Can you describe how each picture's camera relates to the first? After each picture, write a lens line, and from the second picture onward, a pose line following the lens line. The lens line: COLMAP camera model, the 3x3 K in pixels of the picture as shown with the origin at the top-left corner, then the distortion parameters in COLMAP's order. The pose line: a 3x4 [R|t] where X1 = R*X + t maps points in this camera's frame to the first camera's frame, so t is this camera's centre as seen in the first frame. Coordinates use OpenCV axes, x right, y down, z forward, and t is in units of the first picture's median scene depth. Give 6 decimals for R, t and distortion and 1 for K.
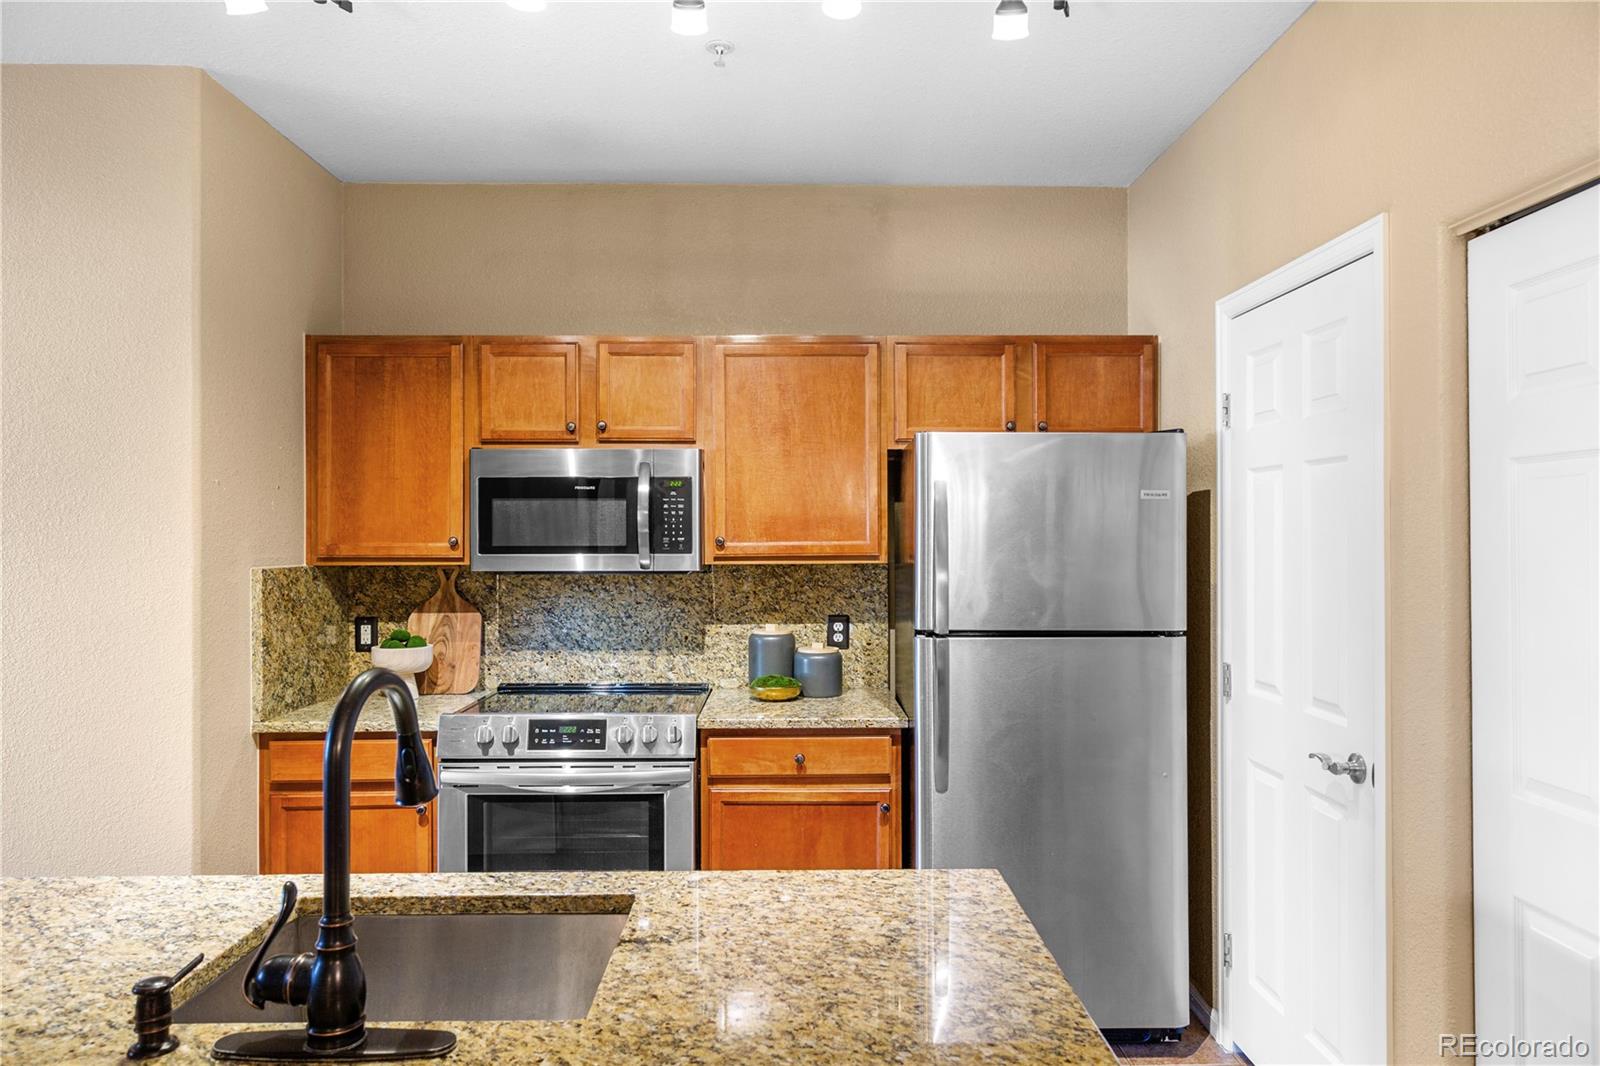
lens RADIAL K [[1038.6, 0, 800.0], [0, 1038.6, 533.0], [0, 0, 1]] dist [0.005725, 0.001269]
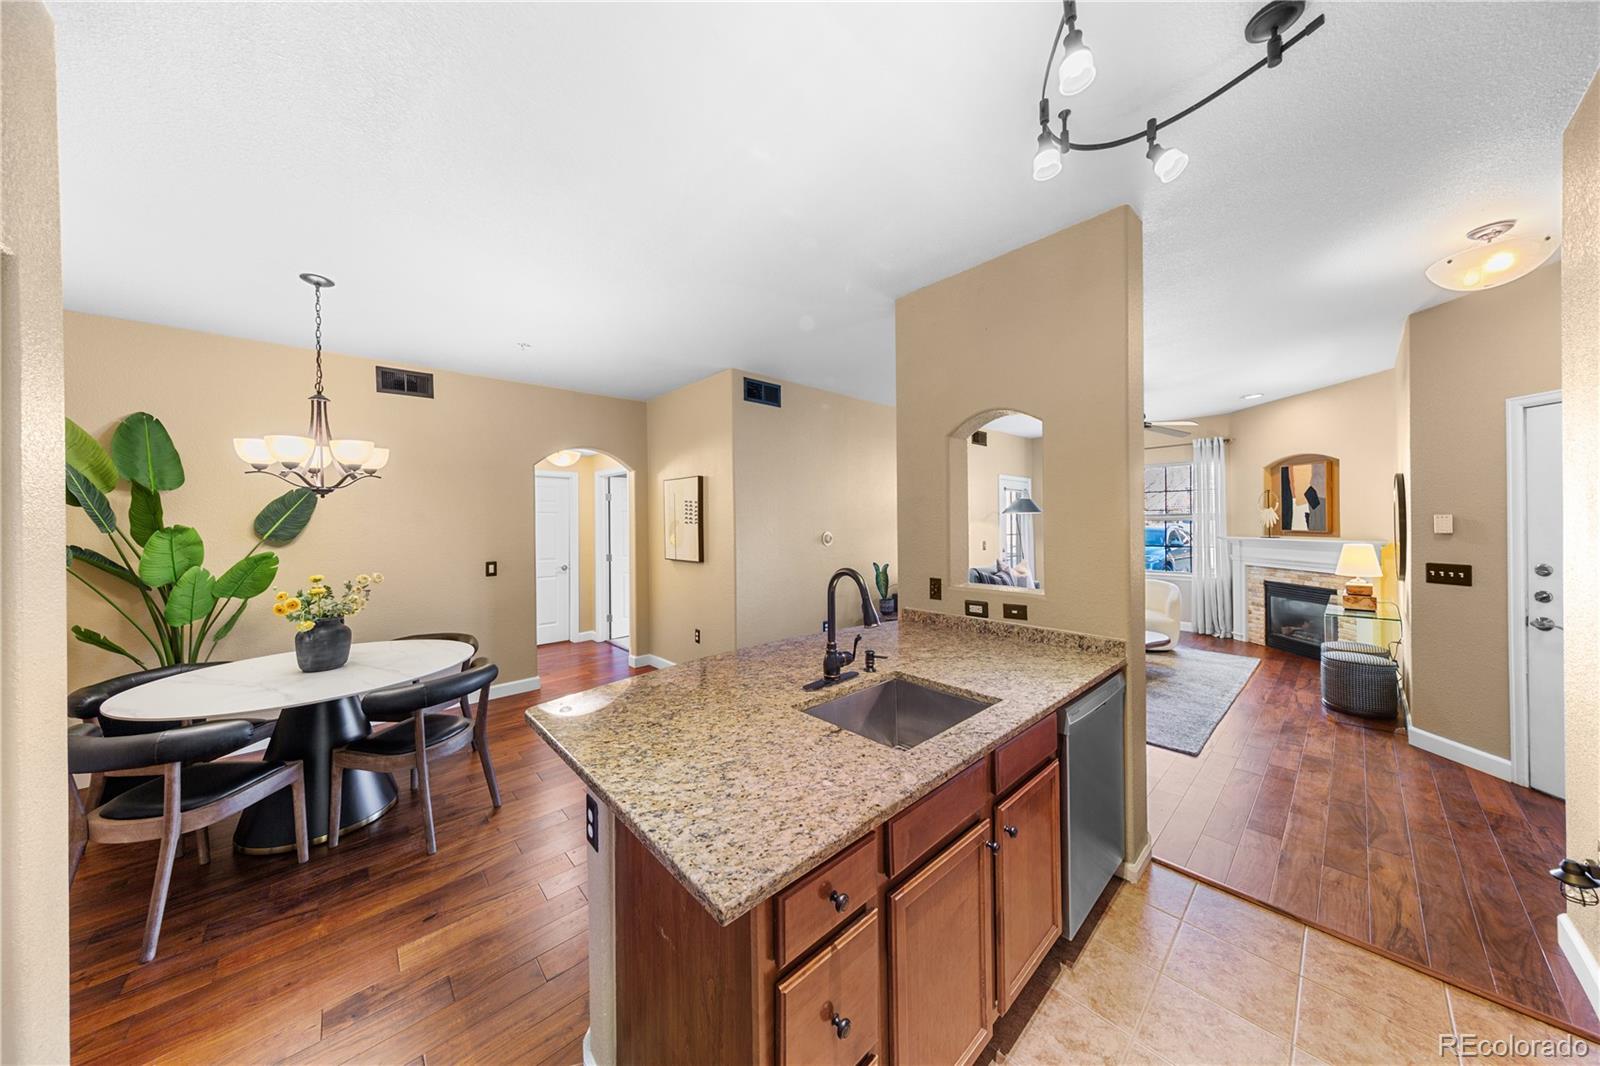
lens RADIAL K [[502.5, 0, 804.0], [0, 502.5, 521.7], [0, 0, 1]] dist [0.009228, -0.002014]
pose [[-0.744224, 0.010568, -0.667847, 0.454261], [0.016918, 0.999852, -0.003031, 0.004097], [0.667716, -0.013554, -0.744292, 1.483824]]
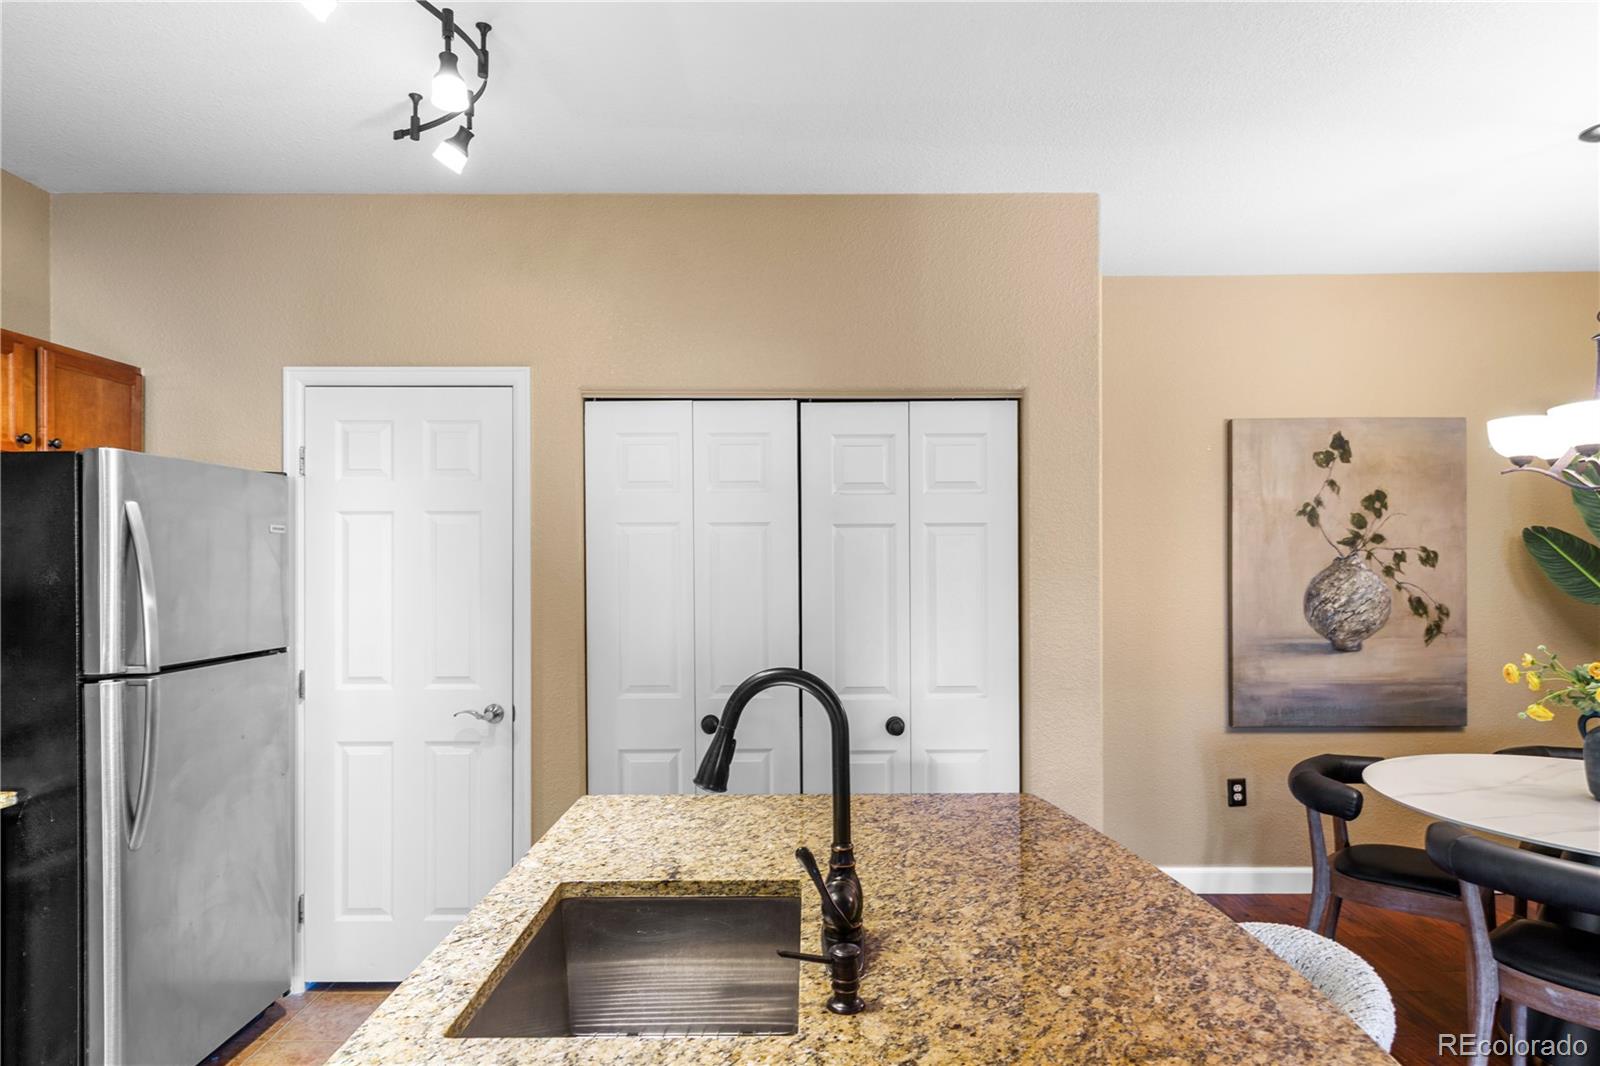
lens RADIAL K [[909.8, 0, 804.7], [0, 909.8, 555.3], [0, 0, 1]] dist [0.003150, 0.000228]
pose [[0.018732, 0.005221, 0.999811, -1.160490], [0.002484, 0.999983, -0.005268, -0.001644], [-0.999821, 0.002582, 0.018719, 0.726375]]
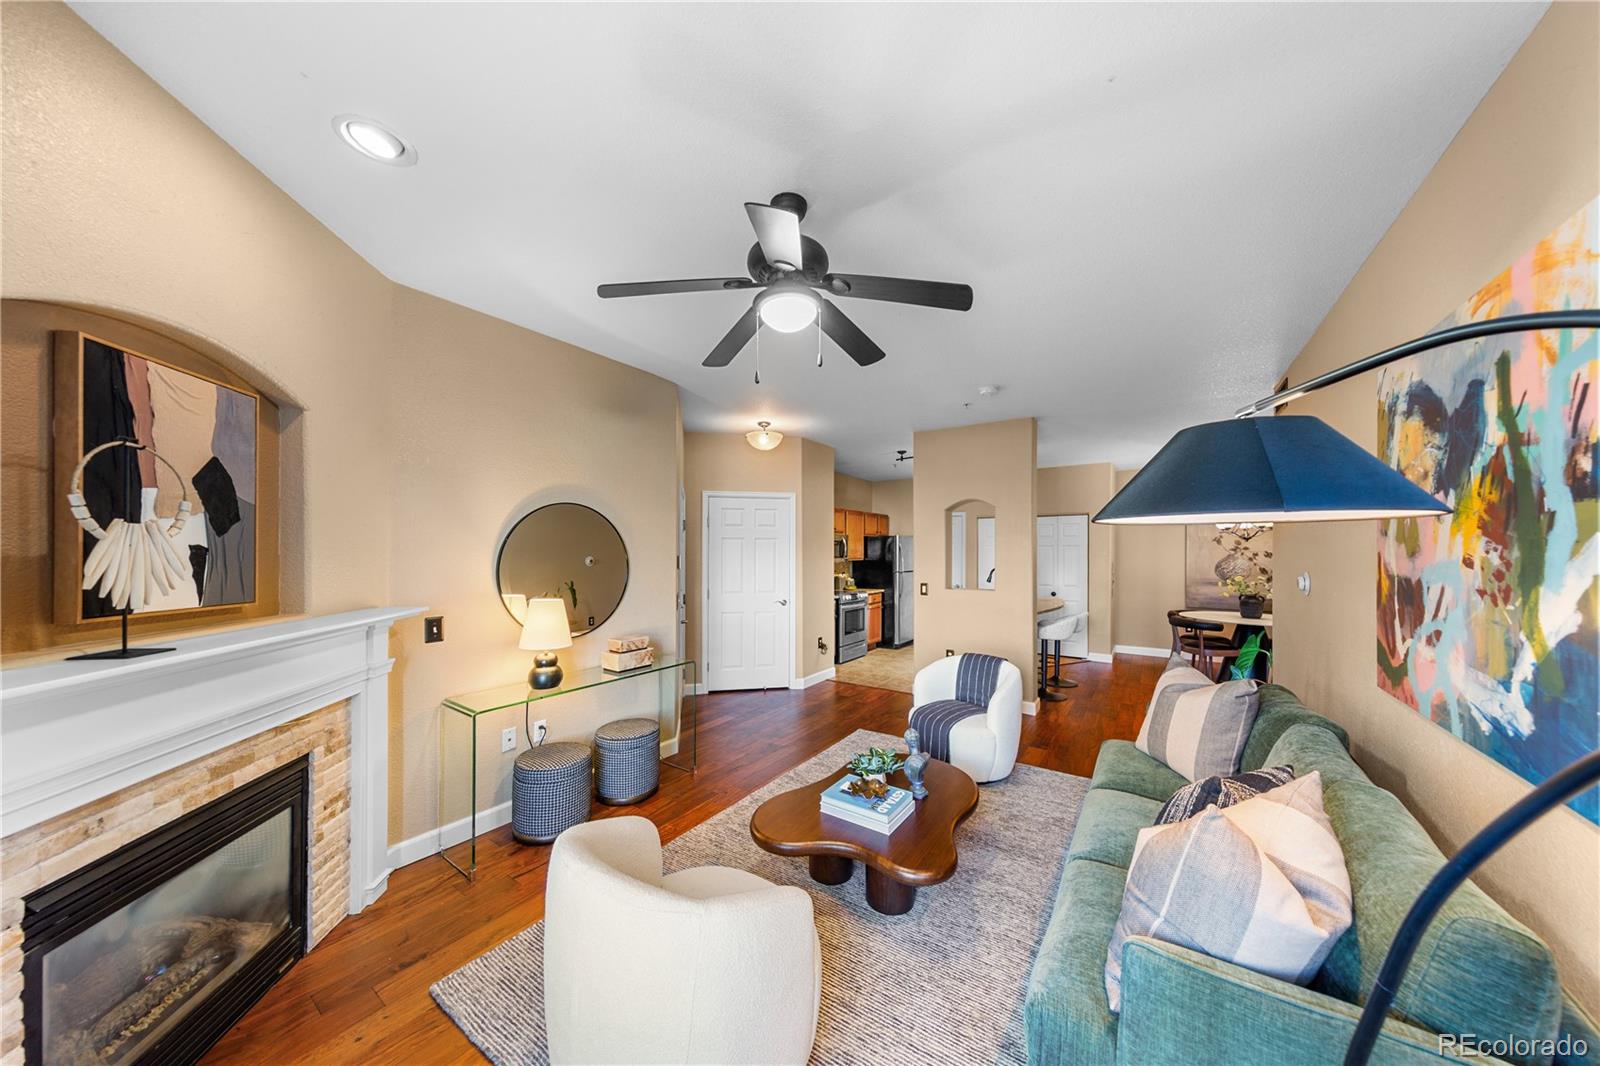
lens RADIAL K [[527.7, 0, 802.5], [0, 527.7, 551.2], [0, 0, 1]] dist [0.009605, -0.000013]
pose [[0.570638, 0.005944, 0.821180, -4.418137], [-0.004820, 0.999981, -0.003889, 0.000849], [-0.821188, -0.001739, 0.570656, -0.300824]]
